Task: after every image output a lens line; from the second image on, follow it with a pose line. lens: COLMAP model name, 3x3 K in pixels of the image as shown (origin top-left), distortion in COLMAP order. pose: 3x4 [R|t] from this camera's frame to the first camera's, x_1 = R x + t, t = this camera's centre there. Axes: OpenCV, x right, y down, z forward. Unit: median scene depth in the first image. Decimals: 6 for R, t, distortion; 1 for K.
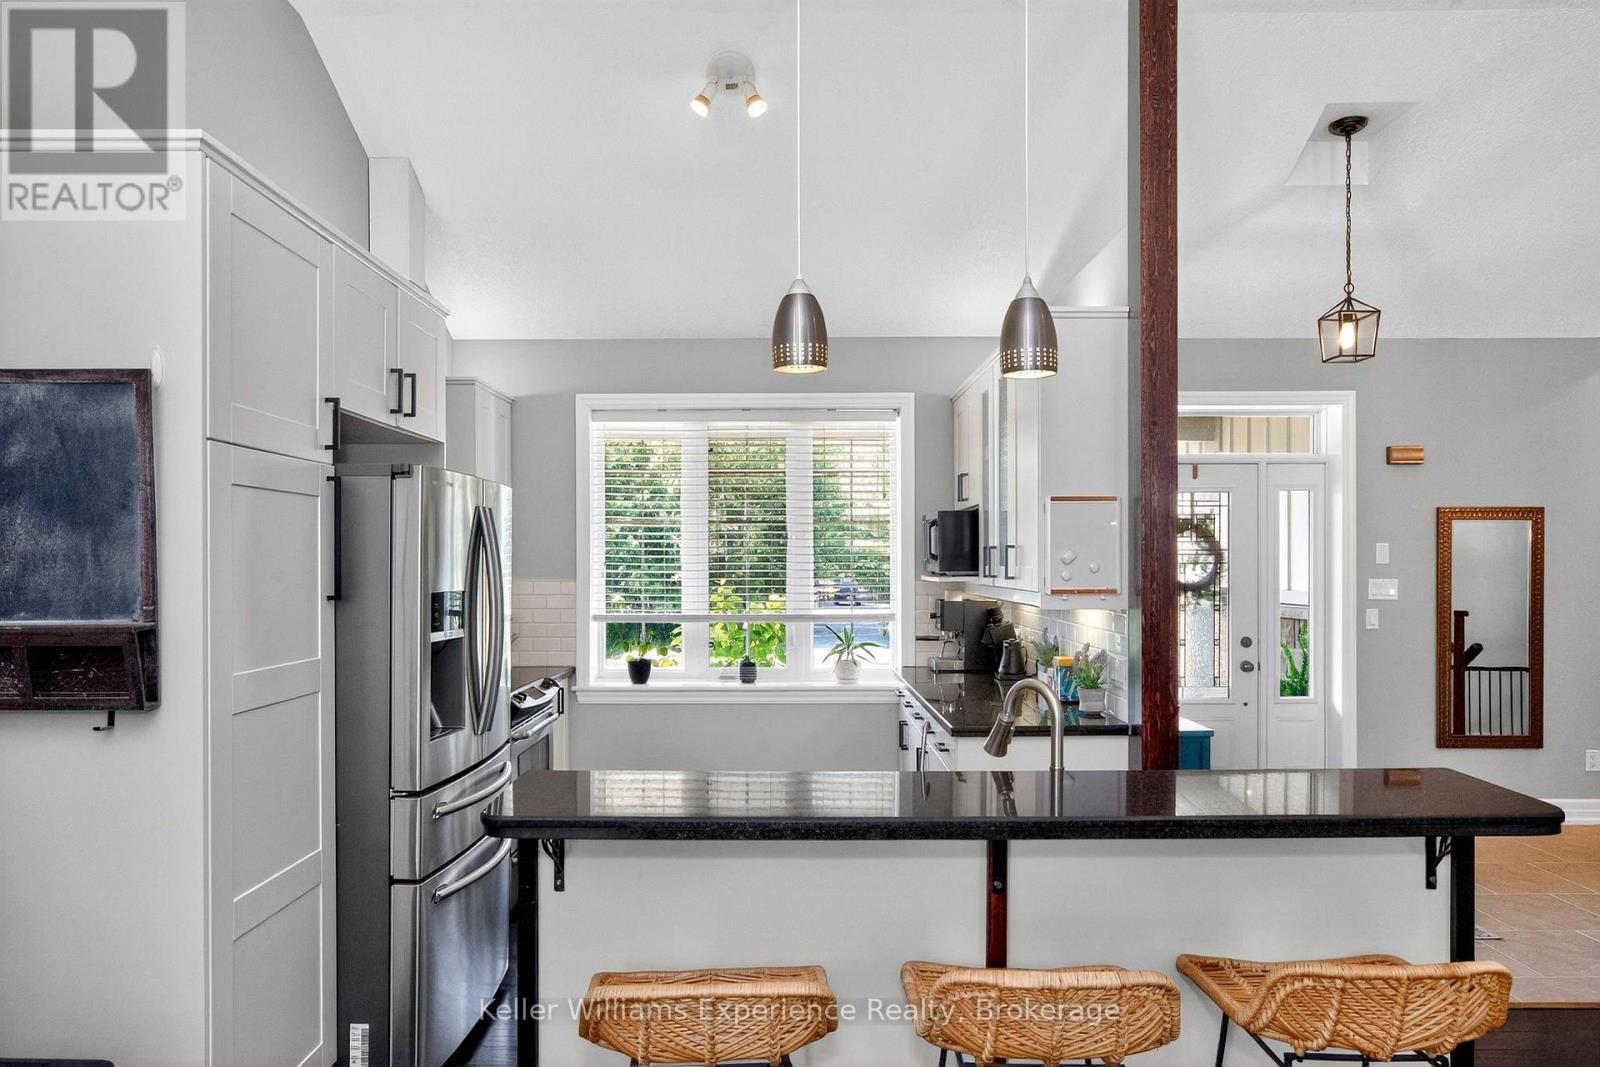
lens RADIAL K [[1022.7, 0, 795.1], [0, 1022.7, 548.4], [0, 0, 1]] dist [-0.004671, 0.001657]
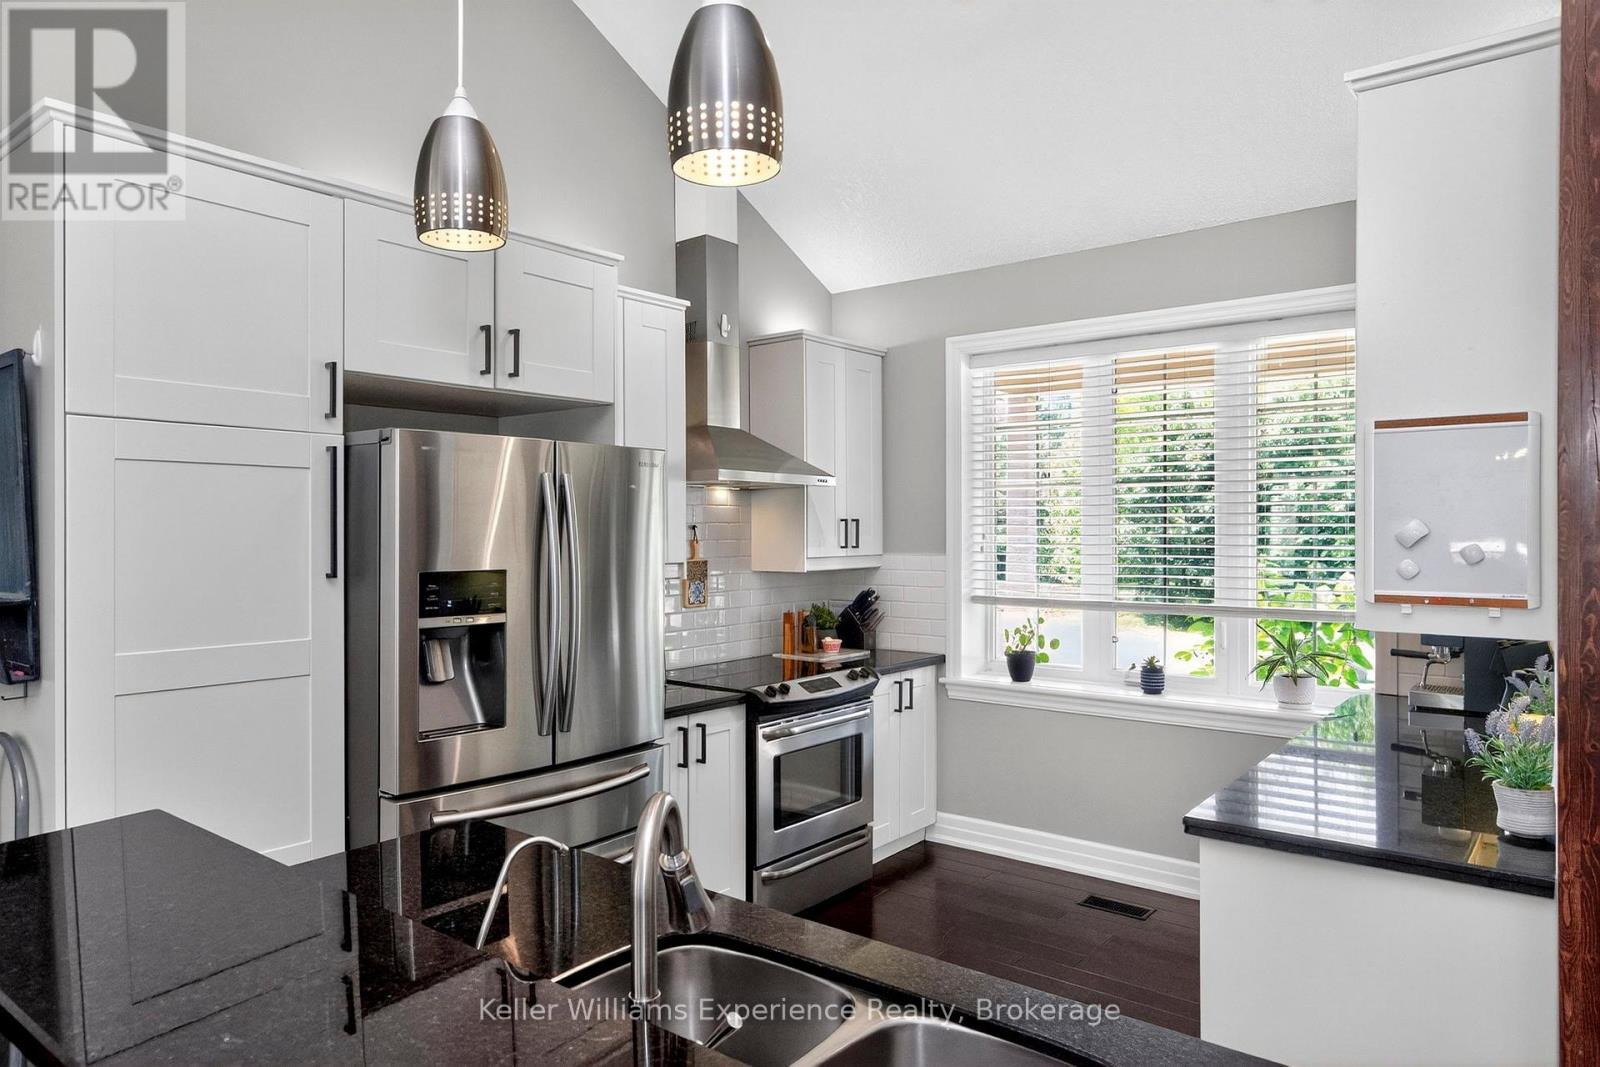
lens RADIAL K [[1022.7, 0, 783.2], [0, 1022.7, 526.0], [0, 0, 1]] dist [-0.004671, 0.001657]
pose [[0.782409, 0.000652, -0.622764, 0.241113], [0.006273, 0.999940, 0.008928, -0.001610], [0.622733, -0.010892, 0.782358, 0.273284]]
